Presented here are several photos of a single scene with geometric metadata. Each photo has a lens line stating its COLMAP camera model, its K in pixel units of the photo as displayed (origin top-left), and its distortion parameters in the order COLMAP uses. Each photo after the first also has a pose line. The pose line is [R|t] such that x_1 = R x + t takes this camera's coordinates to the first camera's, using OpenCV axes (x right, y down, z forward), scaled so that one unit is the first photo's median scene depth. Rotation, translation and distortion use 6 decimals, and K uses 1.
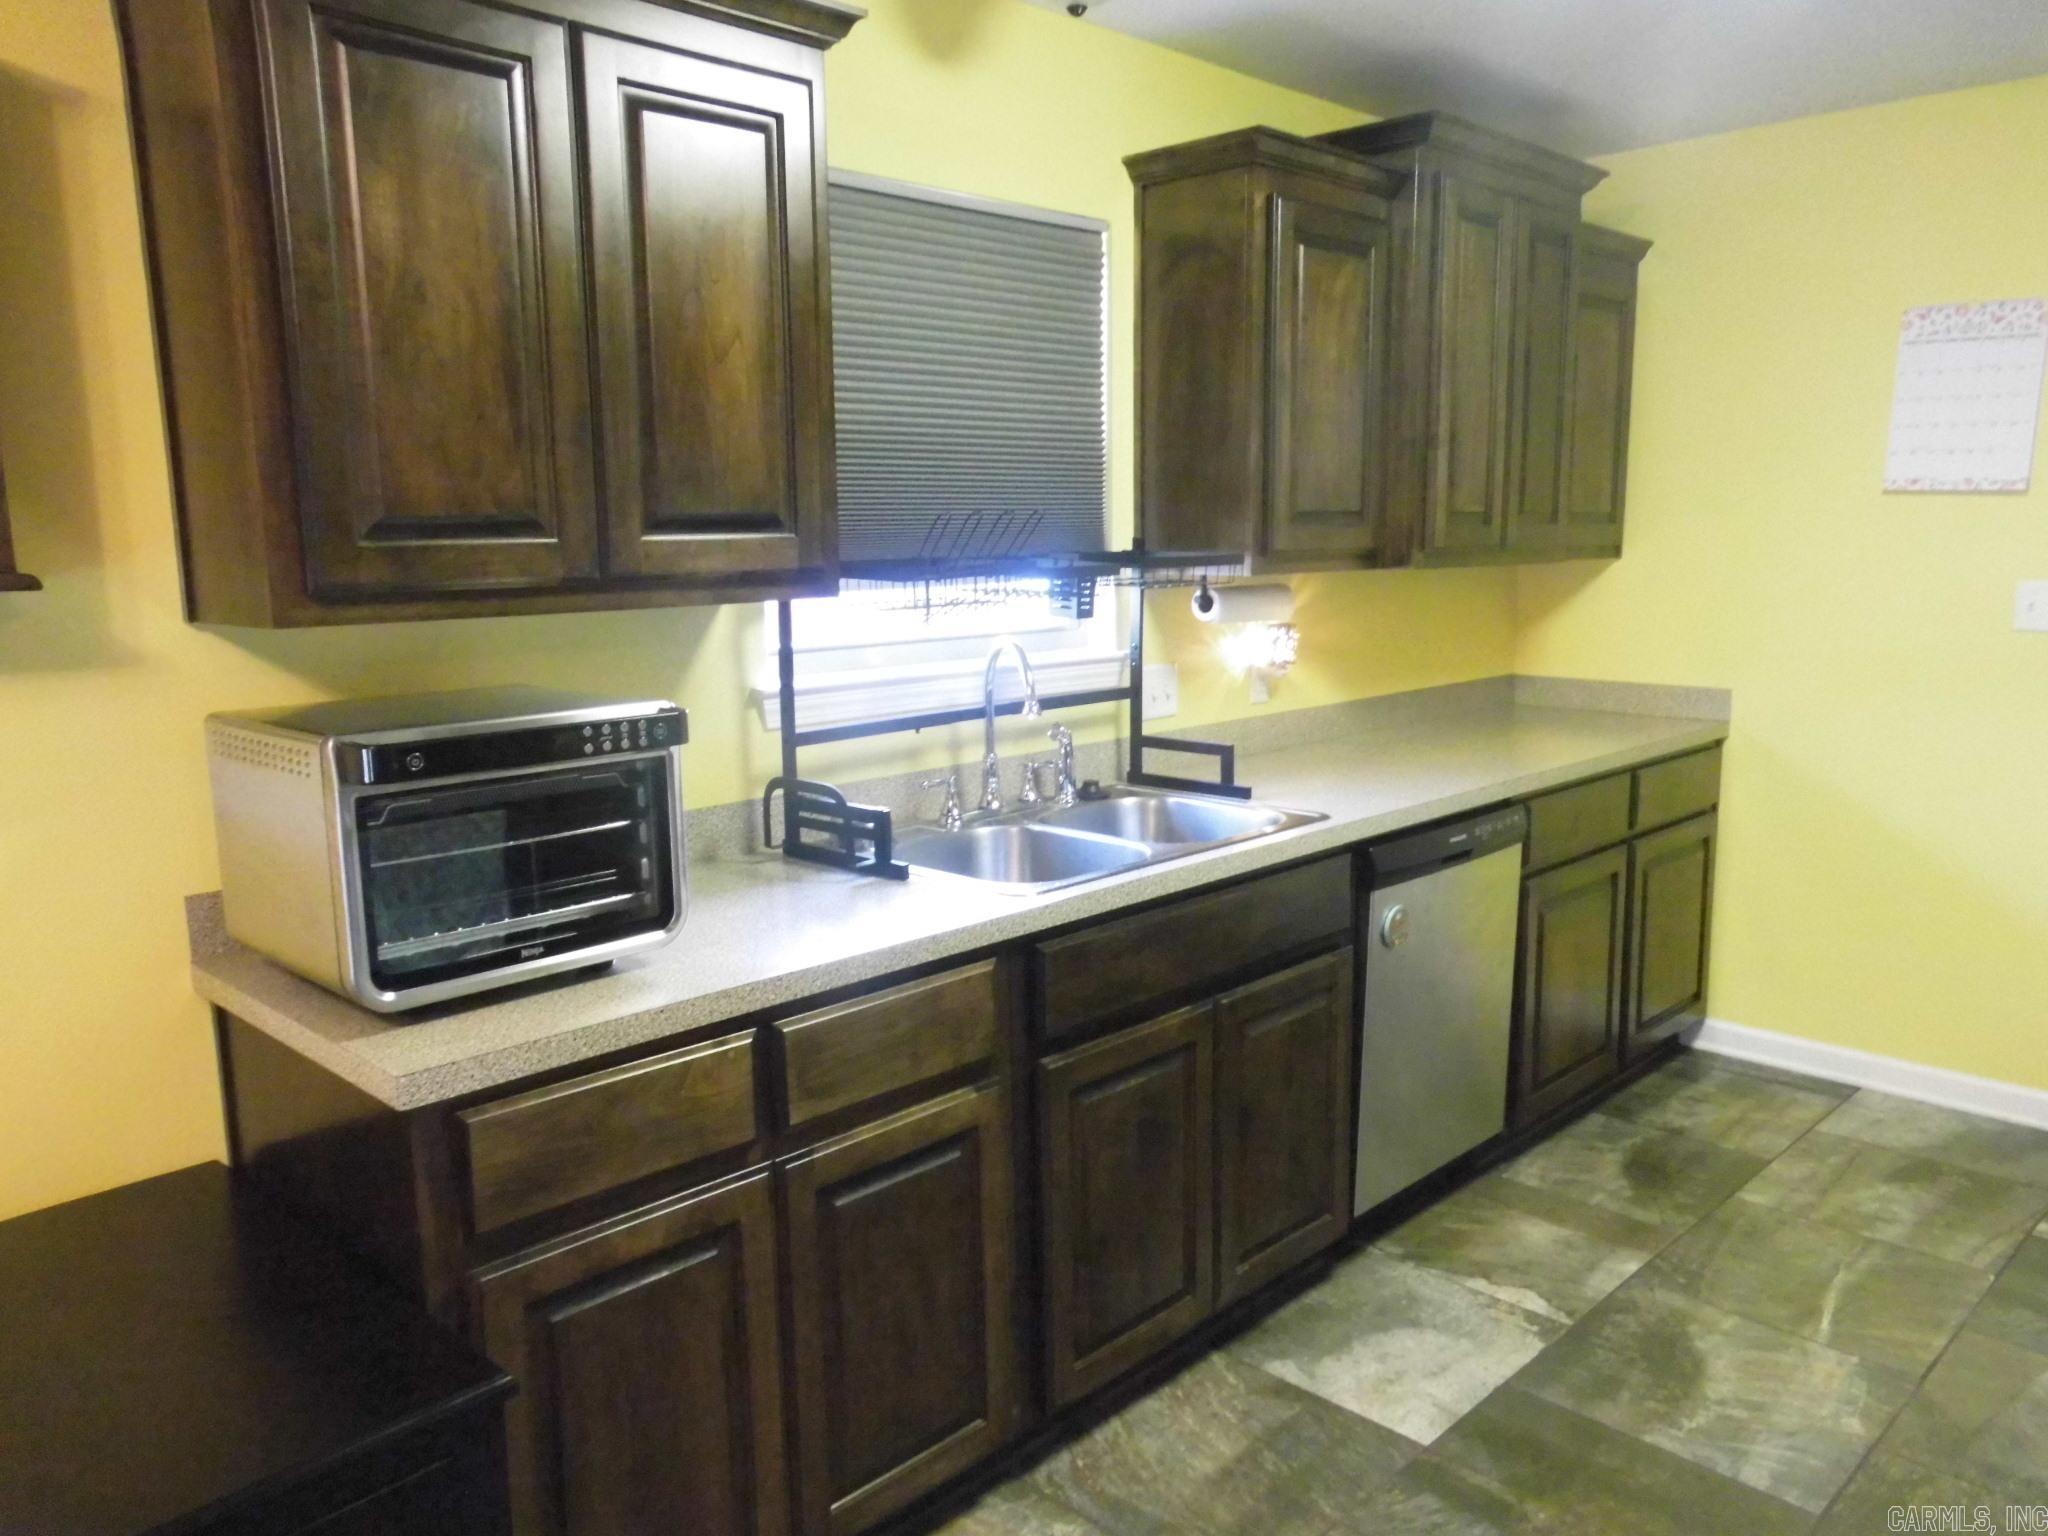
lens RADIAL K [[1504.0, 0, 1029.2], [0, 1504.0, 760.0], [0, 0, 1]] dist [0.003929, 0.004246]
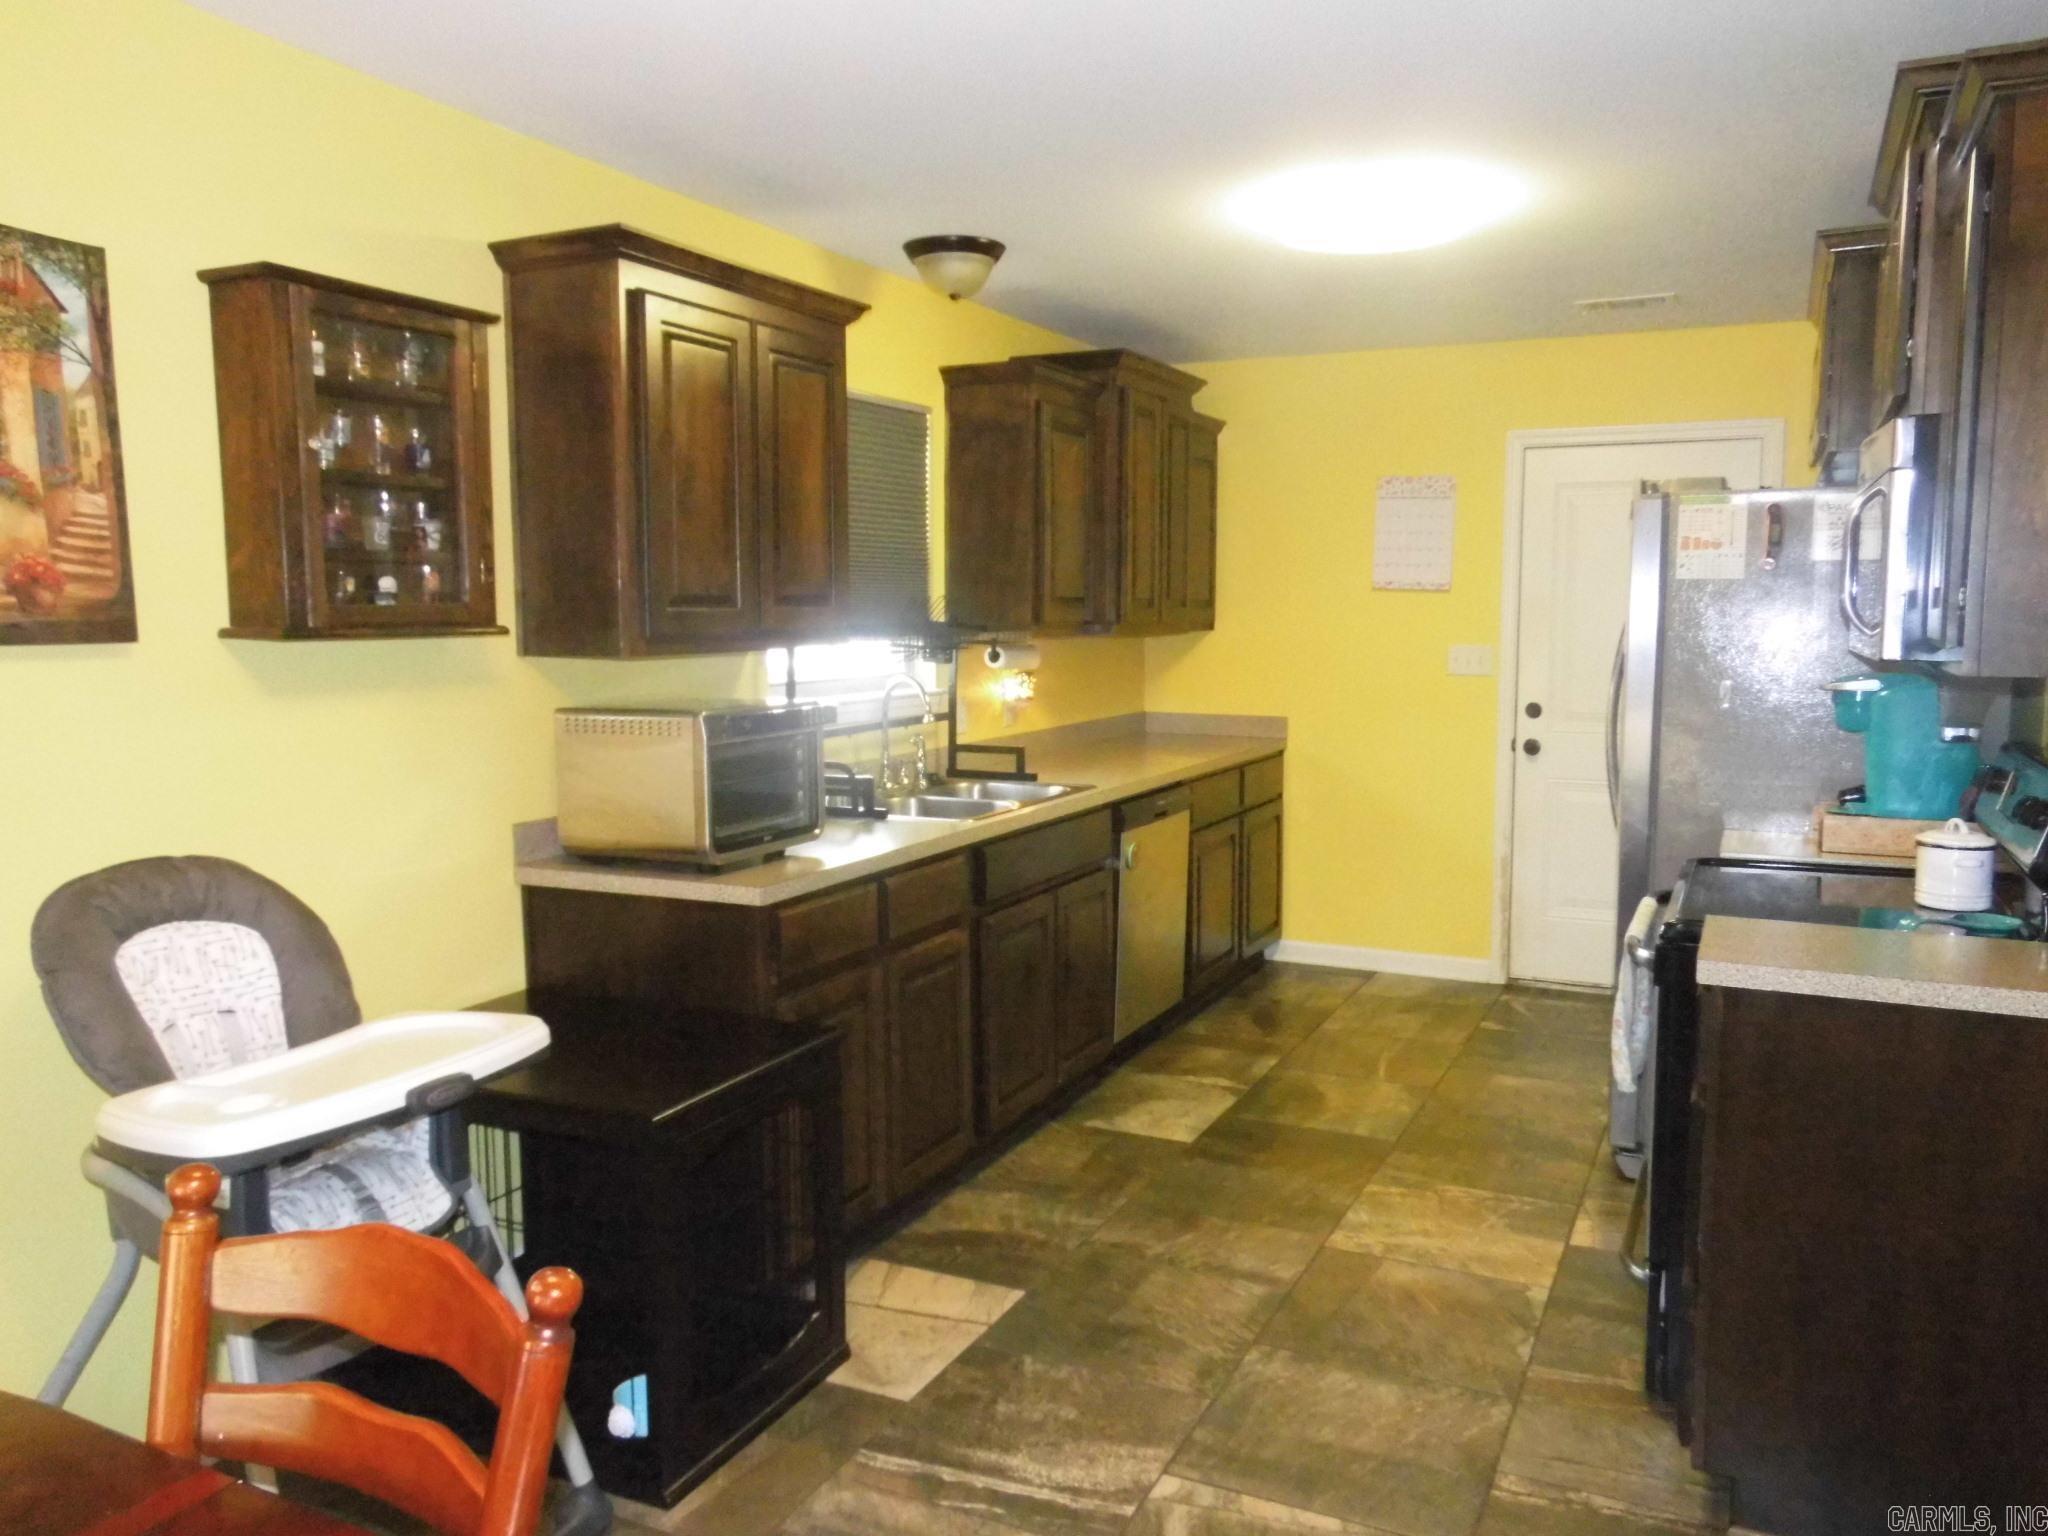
lens RADIAL K [[1541.6, 0, 1027.2], [0, 1541.6, 761.4], [0, 0, 1]] dist [-0.033476, 0.098784]
pose [[0.945352, -0.023435, 0.325208, -0.370859], [0.041700, 0.997913, -0.049308, 0.081877], [-0.323373, 0.060175, 0.944356, -0.485547]]
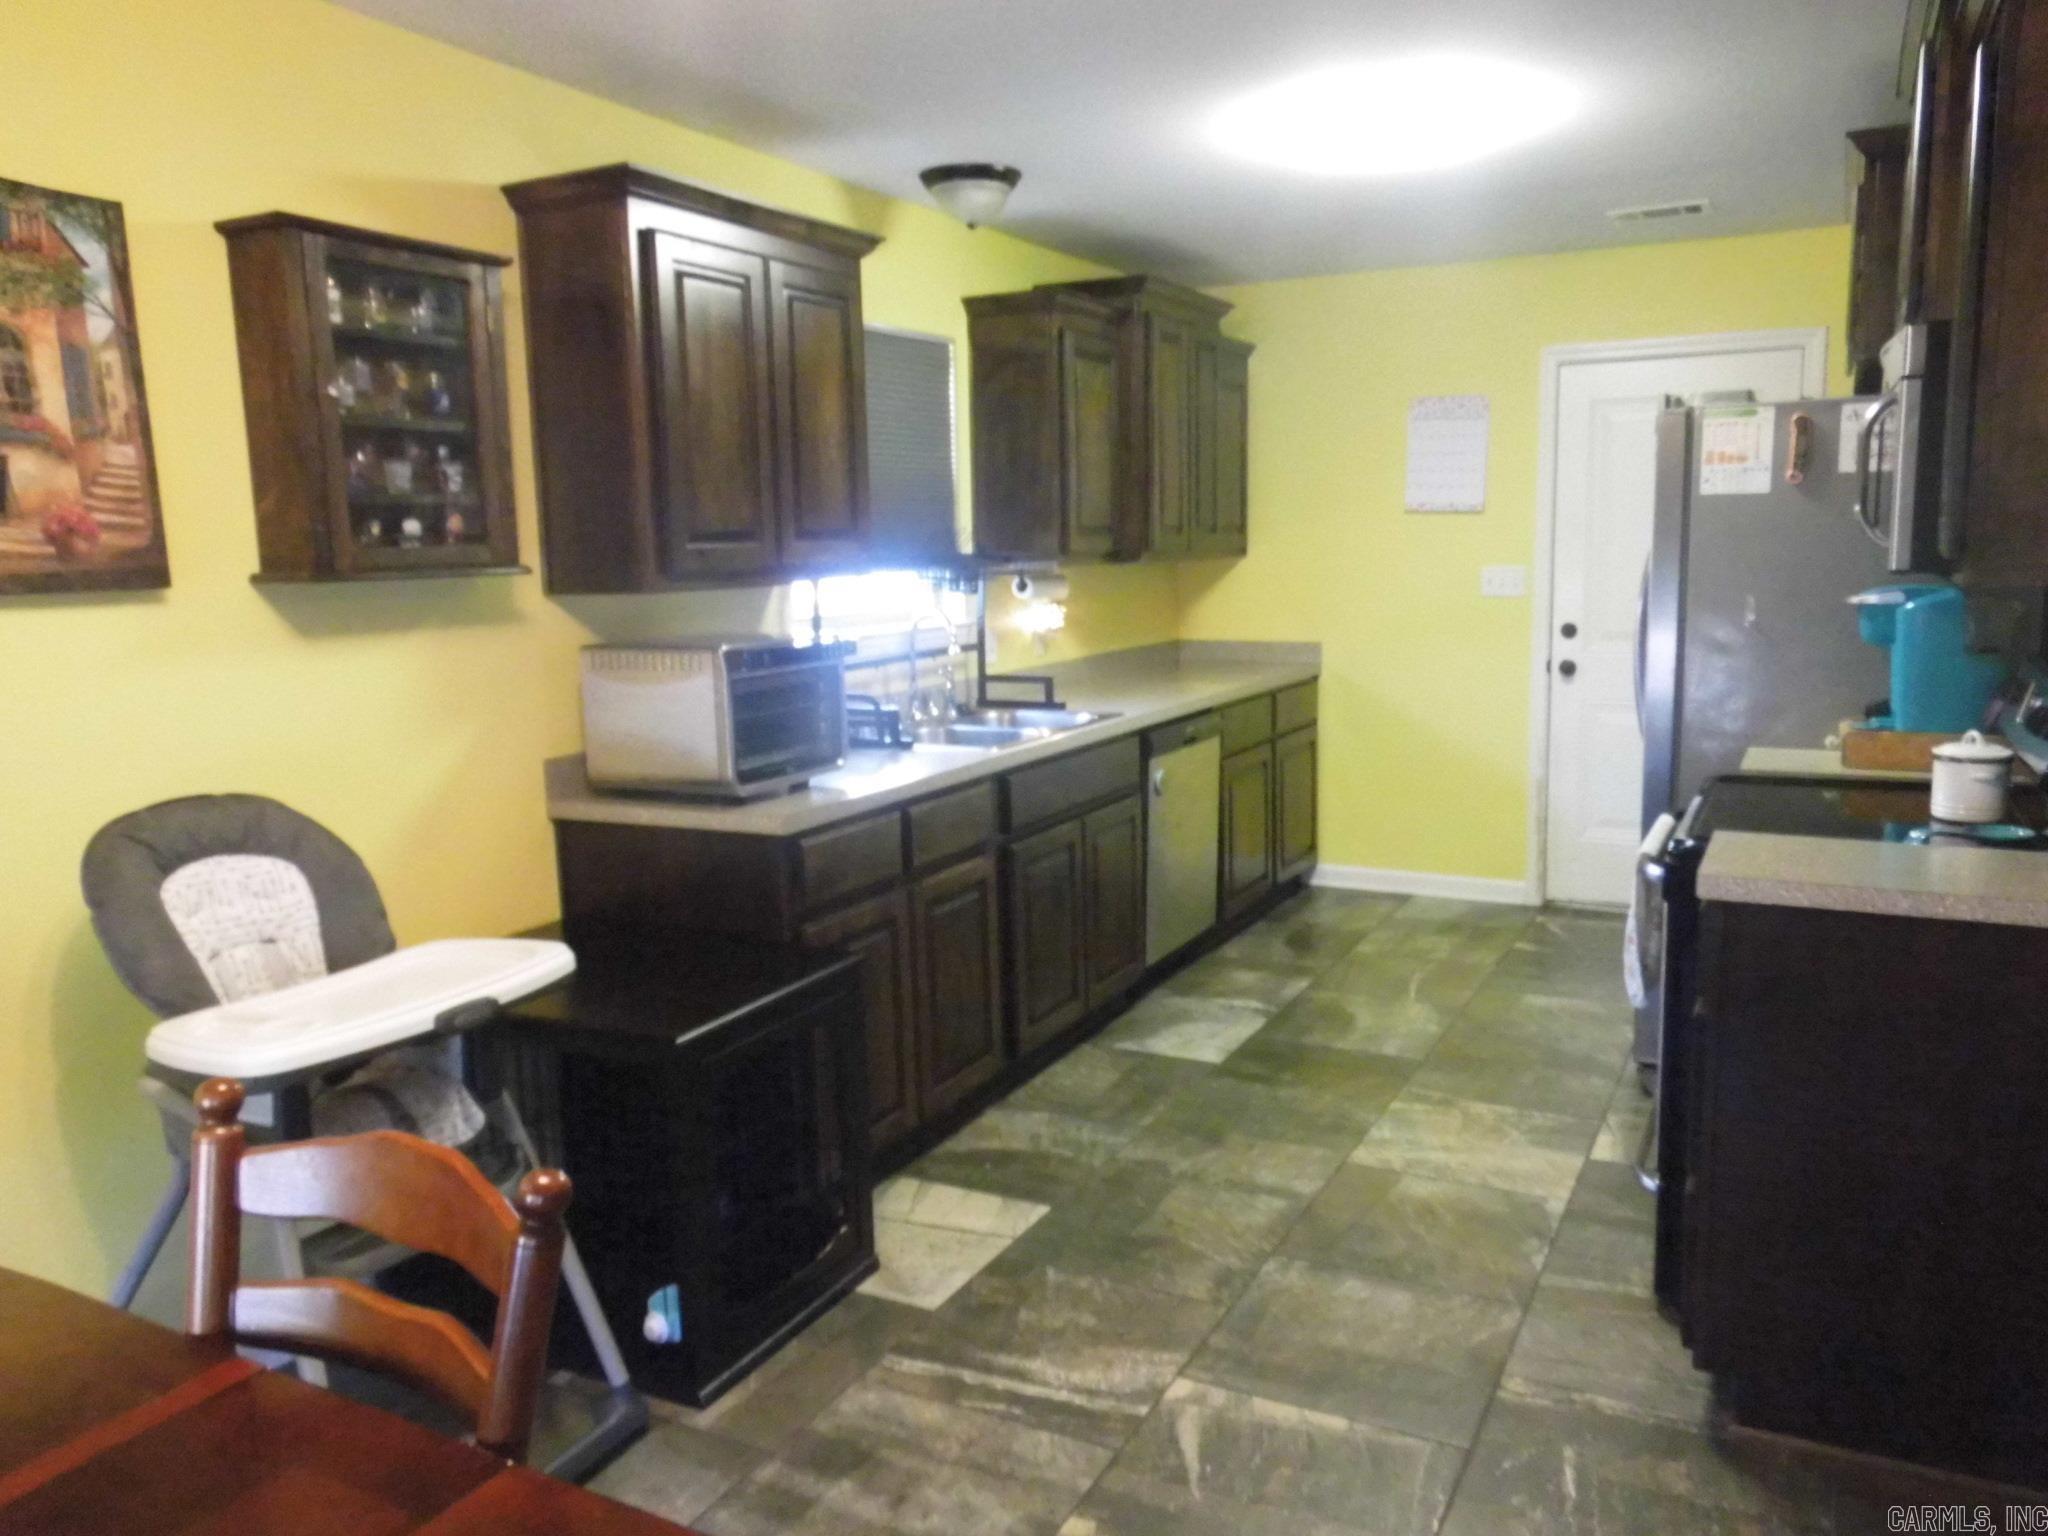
lens RADIAL K [[1541.6, 0, 1027.2], [0, 1541.6, 761.4], [0, 0, 1]] dist [-0.033476, 0.098784]
pose [[0.955804, -0.052467, 0.289286, -0.350170], [0.056745, 0.998368, -0.006415, 0.085745], [-0.288477, 0.022547, 0.957221, -0.508168]]
